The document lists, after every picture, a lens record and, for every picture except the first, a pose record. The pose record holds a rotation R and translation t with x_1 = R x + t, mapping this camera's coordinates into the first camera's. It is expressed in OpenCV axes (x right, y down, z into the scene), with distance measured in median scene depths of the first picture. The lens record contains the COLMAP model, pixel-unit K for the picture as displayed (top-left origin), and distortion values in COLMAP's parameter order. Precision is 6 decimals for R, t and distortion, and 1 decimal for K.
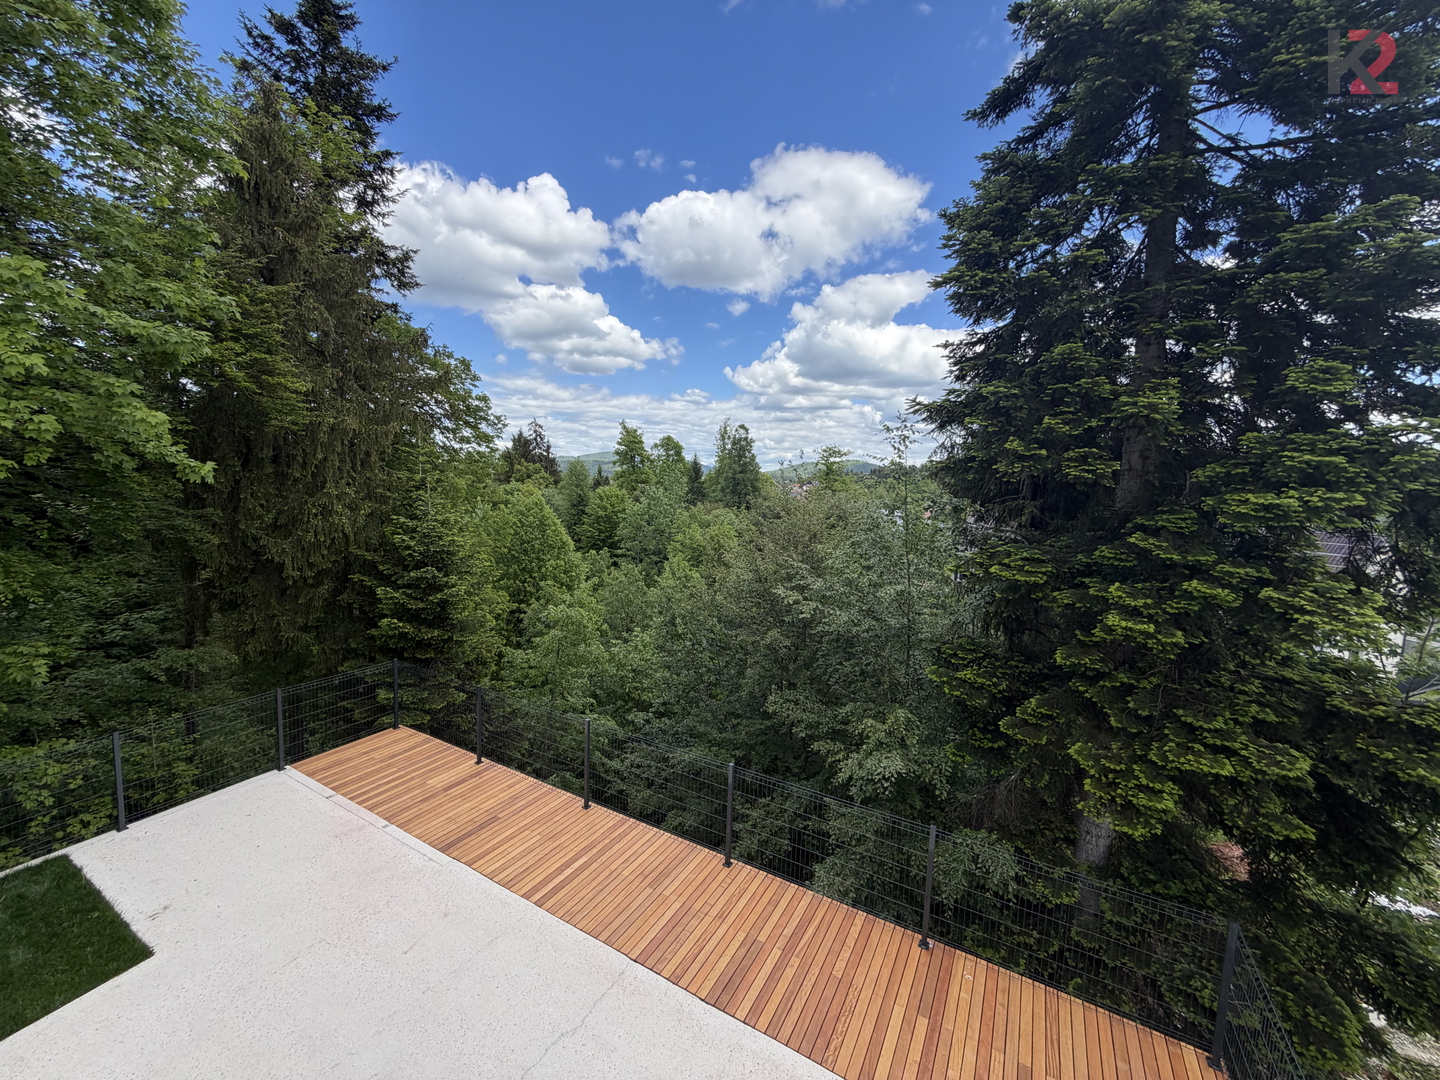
lens RADIAL K [[578.6, 0, 720.0], [0, 578.6, 540.0], [0, 0, 1]] dist [0.001934, 0.000394]
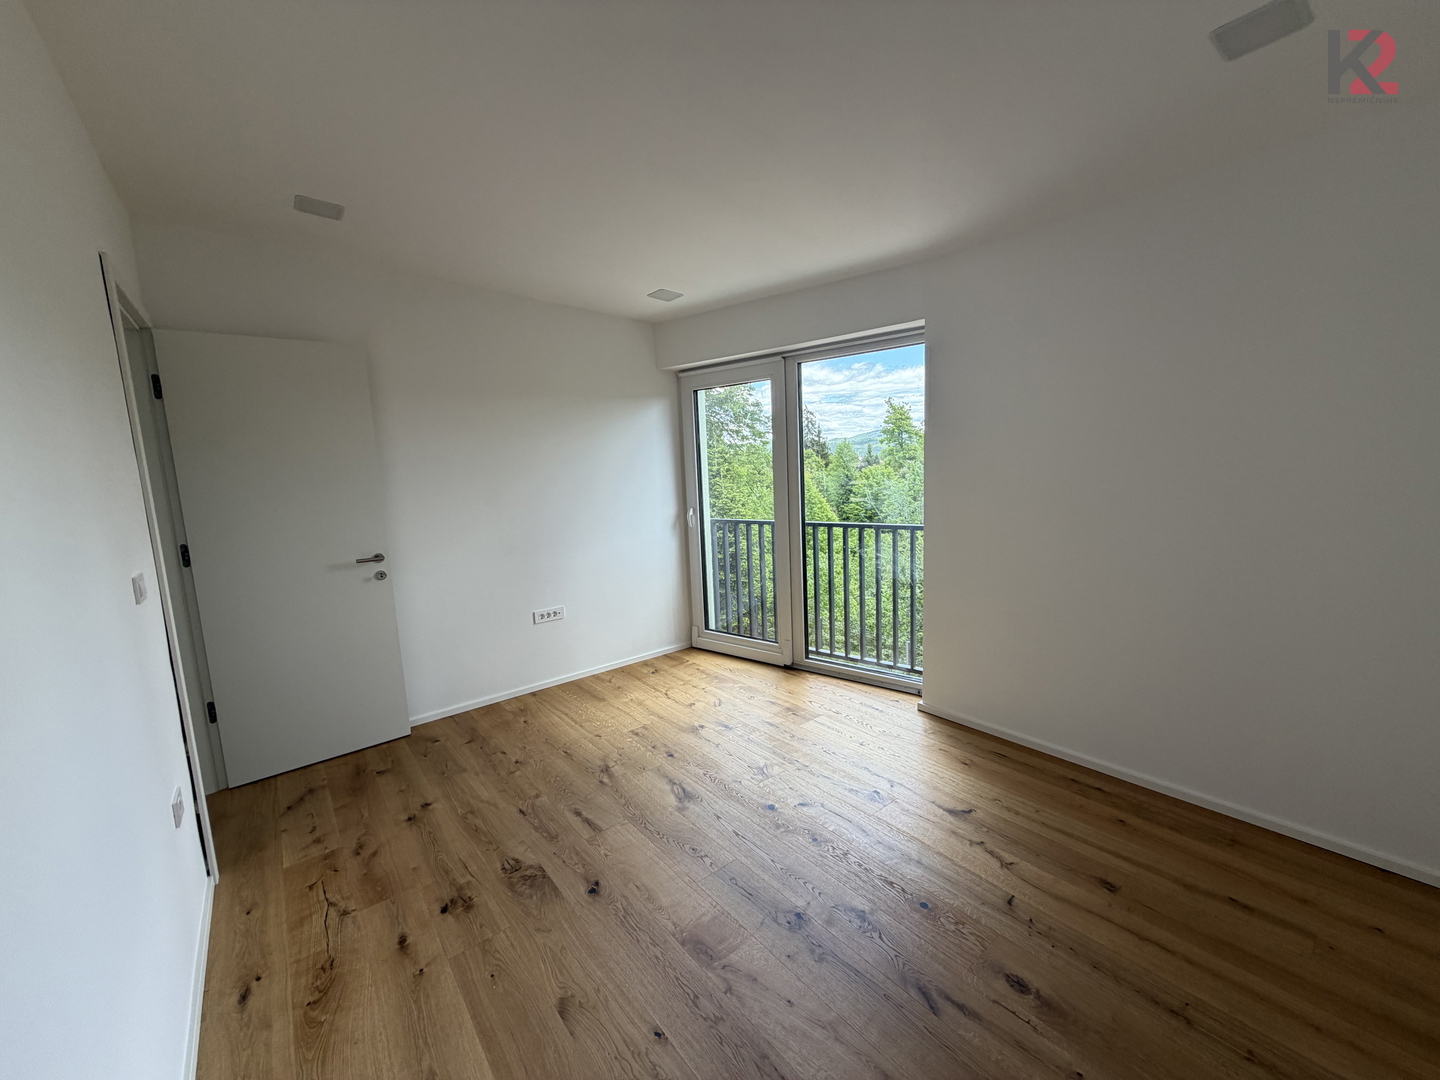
lens RADIAL K [[578.6, 0, 720.0], [0, 578.6, 540.0], [0, 0, 1]] dist [0.001934, 0.000394]
pose [[0.892925, -0.015243, -0.449948, 0.083325], [0.029969, 0.999222, 0.025622, 0.020109], [0.449208, -0.036363, 0.892687, -0.177561]]
